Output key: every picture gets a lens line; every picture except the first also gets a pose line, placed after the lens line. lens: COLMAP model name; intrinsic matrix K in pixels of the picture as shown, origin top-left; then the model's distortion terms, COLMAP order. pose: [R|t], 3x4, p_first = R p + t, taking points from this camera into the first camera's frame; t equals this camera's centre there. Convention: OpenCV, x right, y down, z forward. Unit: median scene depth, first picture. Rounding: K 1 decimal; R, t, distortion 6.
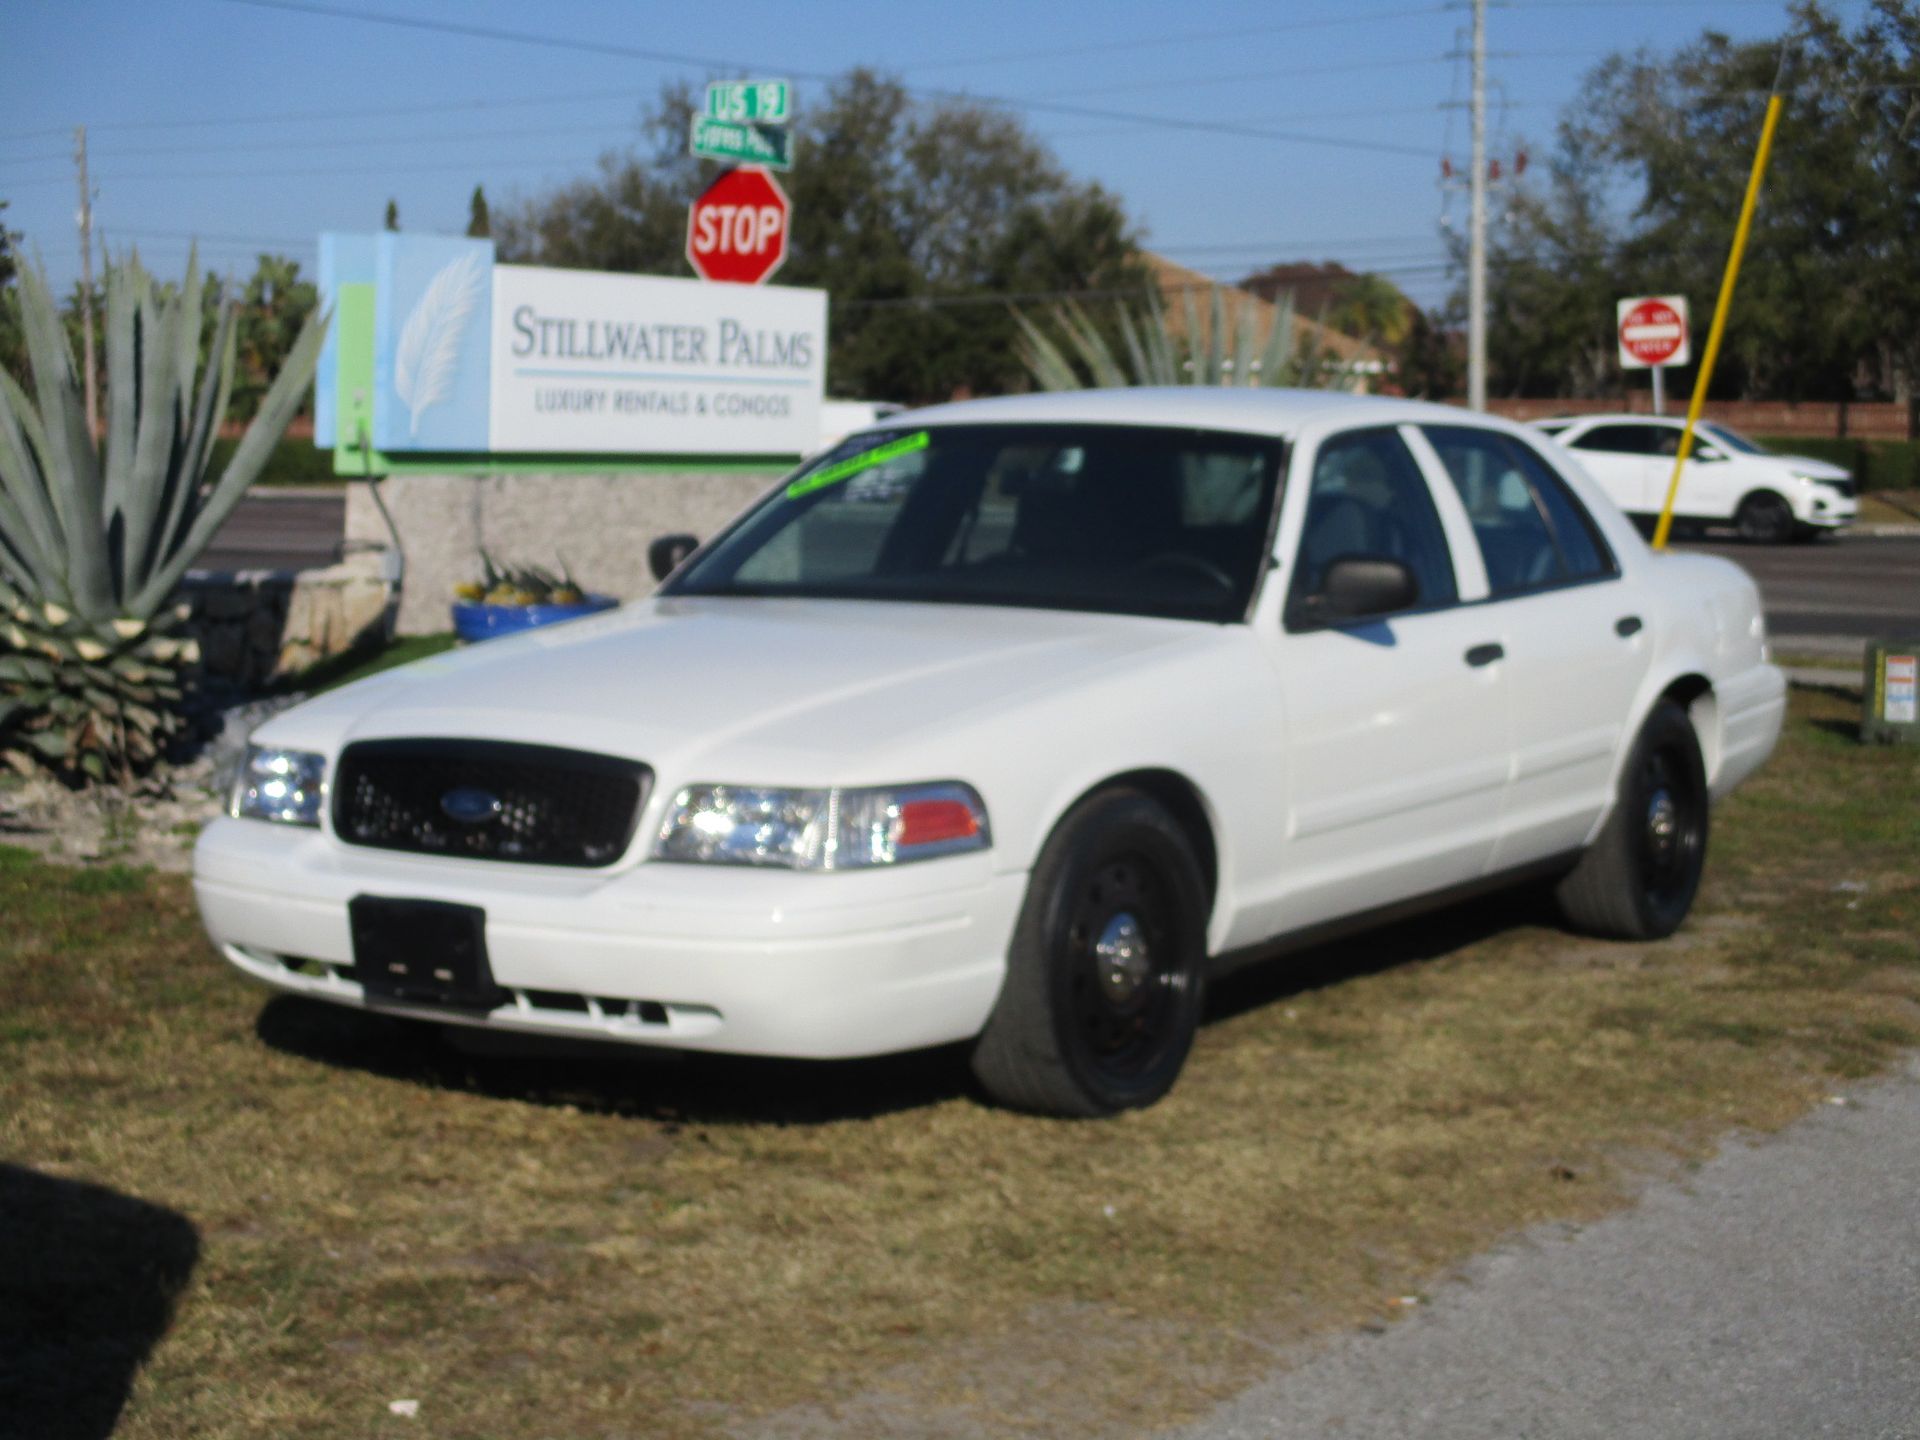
lens RADIAL K [[3458.2, 0, 960.0], [0, 3458.2, 720.0], [0, 0, 1]] dist [-0.132616, 0.125397]
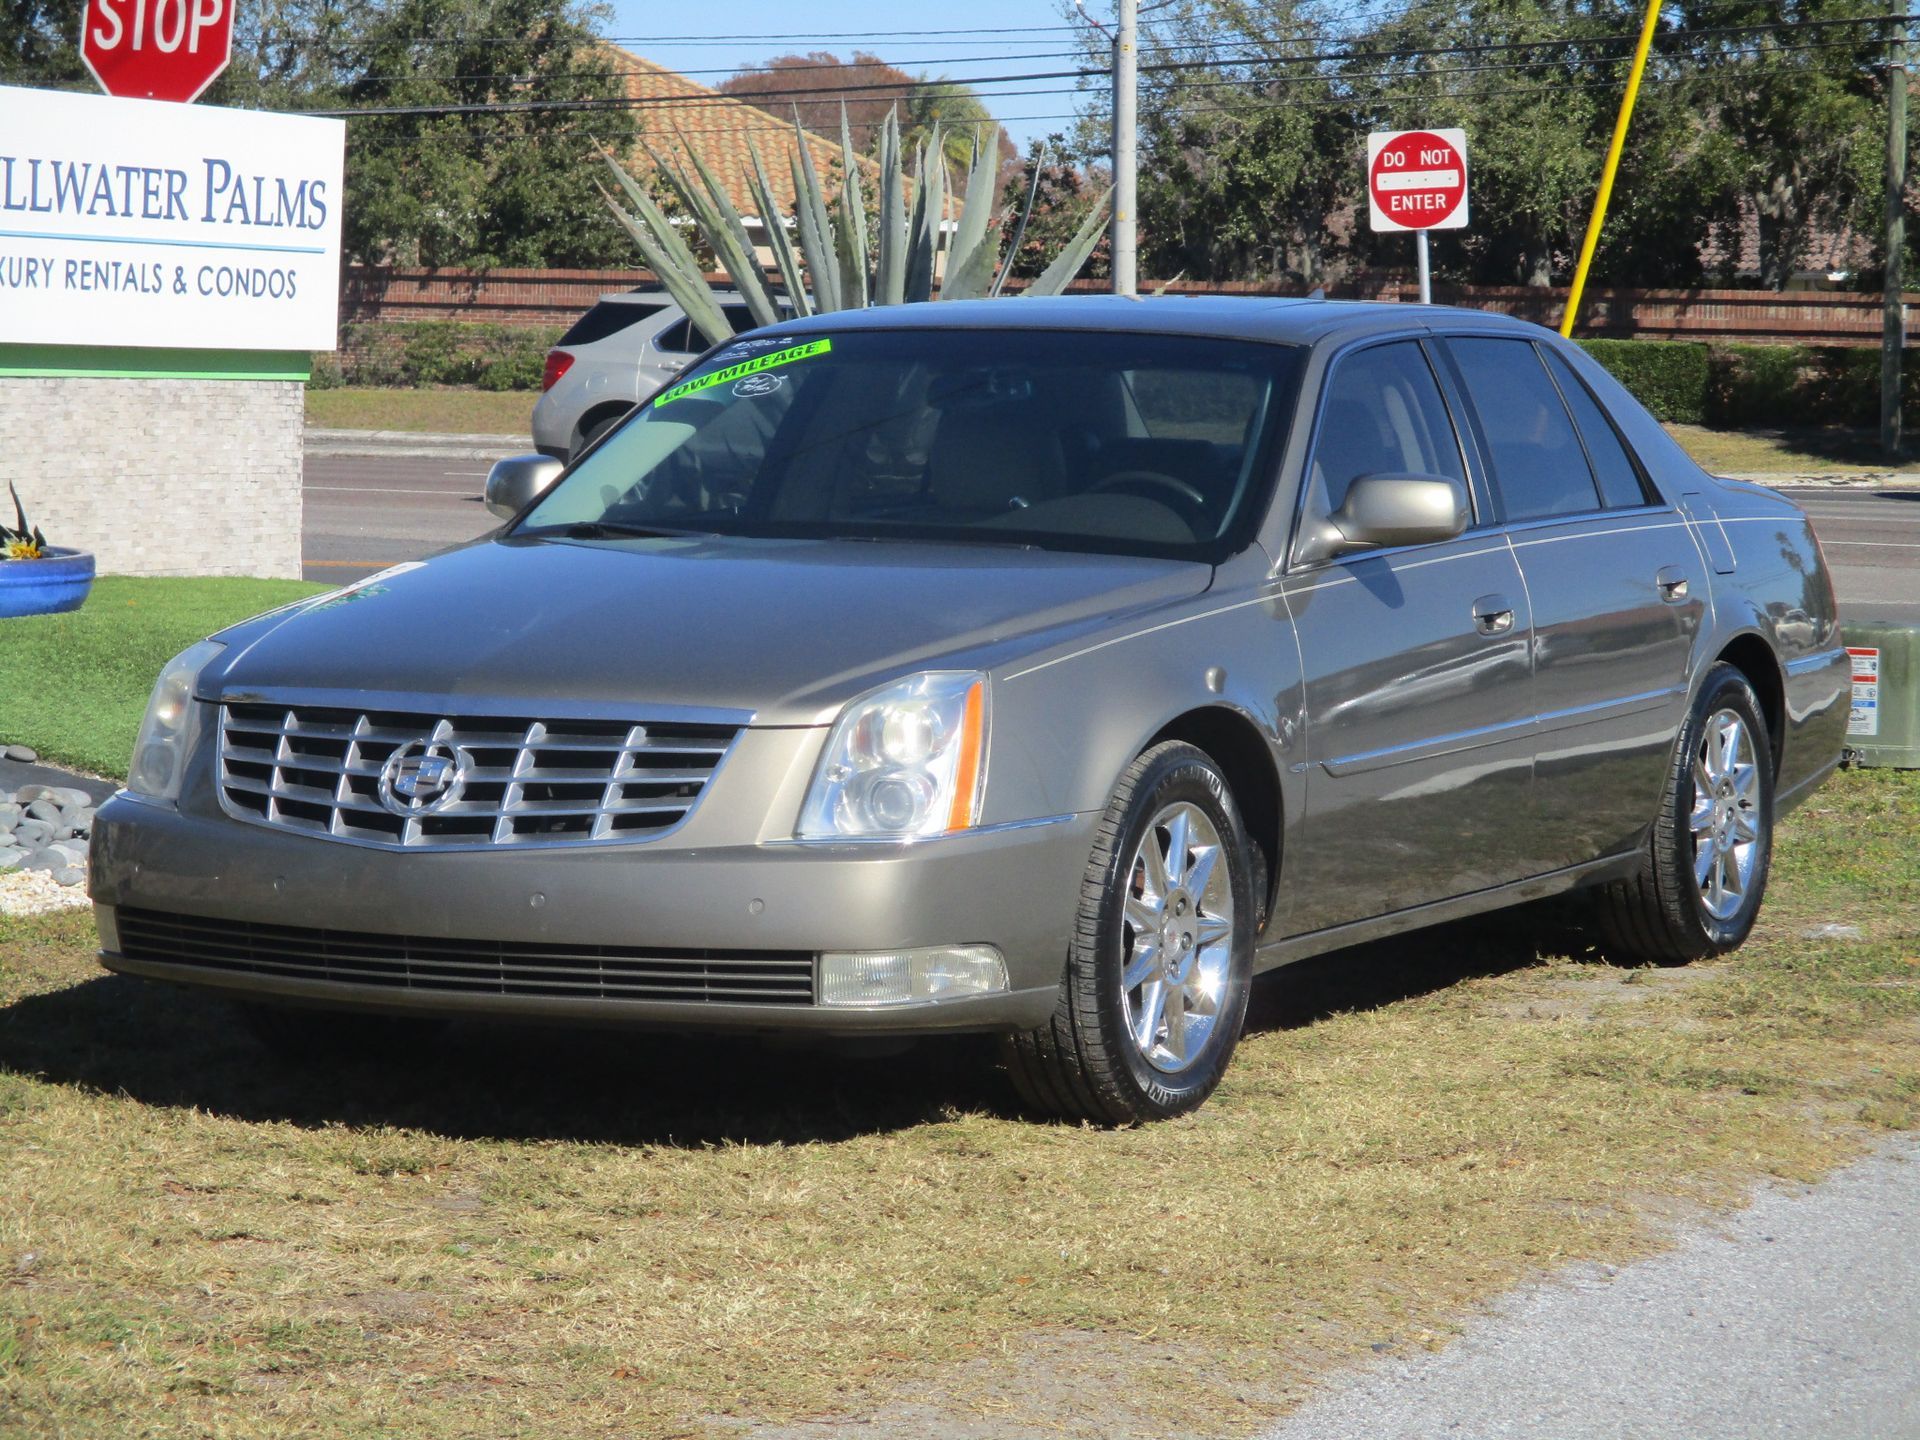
lens RADIAL K [[5582.4, 0, 960.0], [0, 5582.4, 720.0], [0, 0, 1]] dist [0.105634, -0.040489]
pose [[0.991690, 0.002476, 0.128628, -0.071990], [-0.000857, 0.999920, -0.012640, 0.013438], [-0.128649, 0.012425, 0.991612, -0.160754]]
